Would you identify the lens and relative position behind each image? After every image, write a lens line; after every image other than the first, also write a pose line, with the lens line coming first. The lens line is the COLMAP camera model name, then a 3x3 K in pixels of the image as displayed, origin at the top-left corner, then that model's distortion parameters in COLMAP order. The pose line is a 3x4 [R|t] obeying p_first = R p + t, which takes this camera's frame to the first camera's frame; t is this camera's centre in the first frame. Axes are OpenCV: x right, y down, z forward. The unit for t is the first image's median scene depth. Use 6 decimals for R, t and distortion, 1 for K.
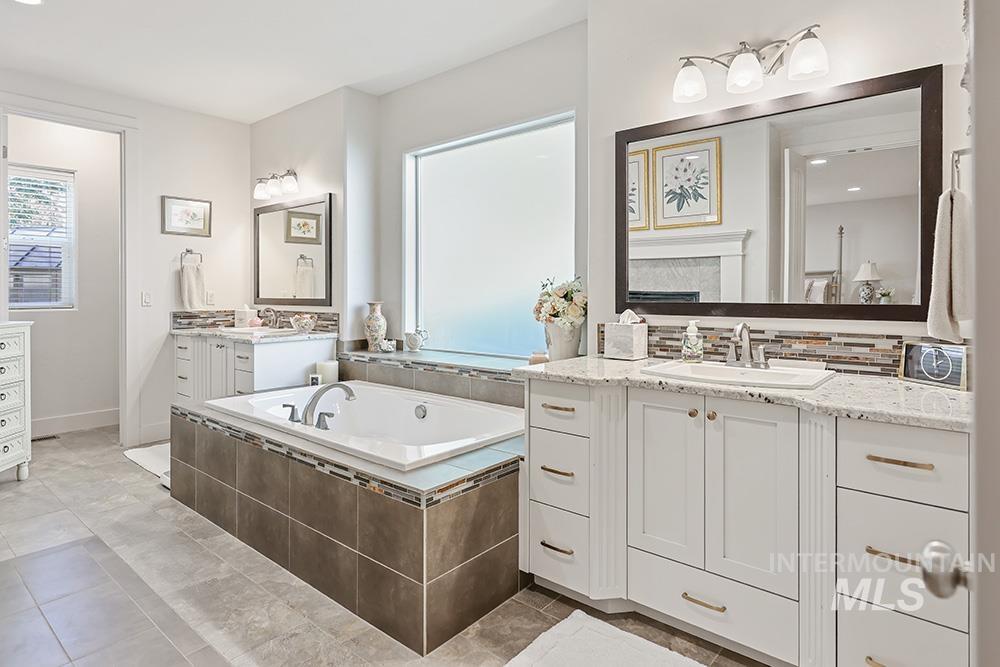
lens RADIAL K [[558.3, 0, 498.5], [0, 558.3, 291.2], [0, 0, 1]] dist [-0.001259, -0.001055]
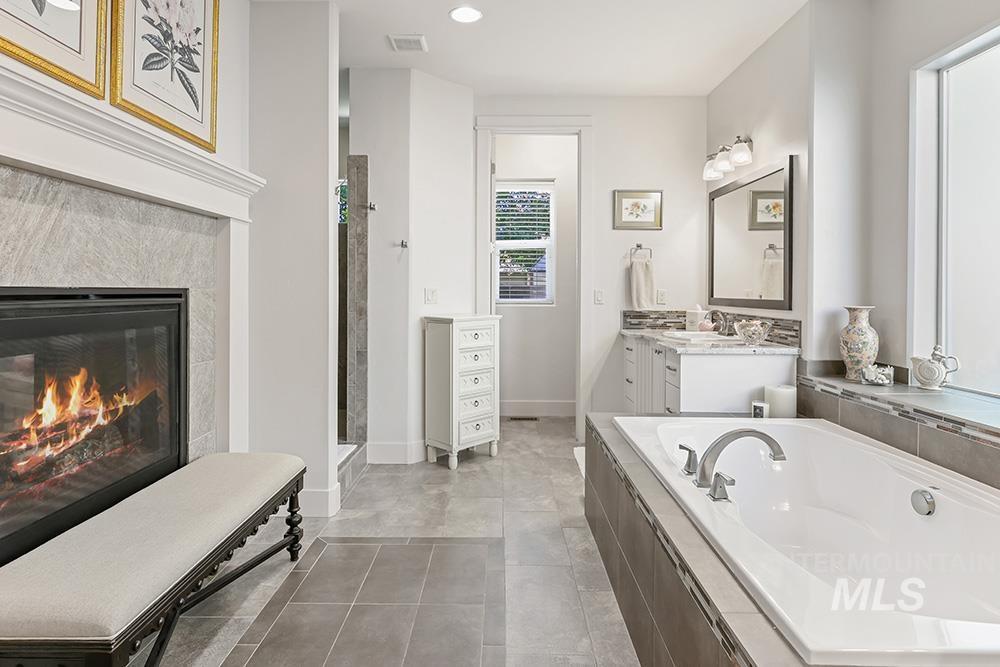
lens RADIAL K [[558.3, 0, 498.5], [0, 558.3, 291.2], [0, 0, 1]] dist [-0.001259, -0.001055]
pose [[0.642318, 0.006749, -0.766409, 0.012951], [-0.005166, 0.999977, 0.004476, 0.000519], [0.766421, 0.001085, 0.642338, 0.242956]]
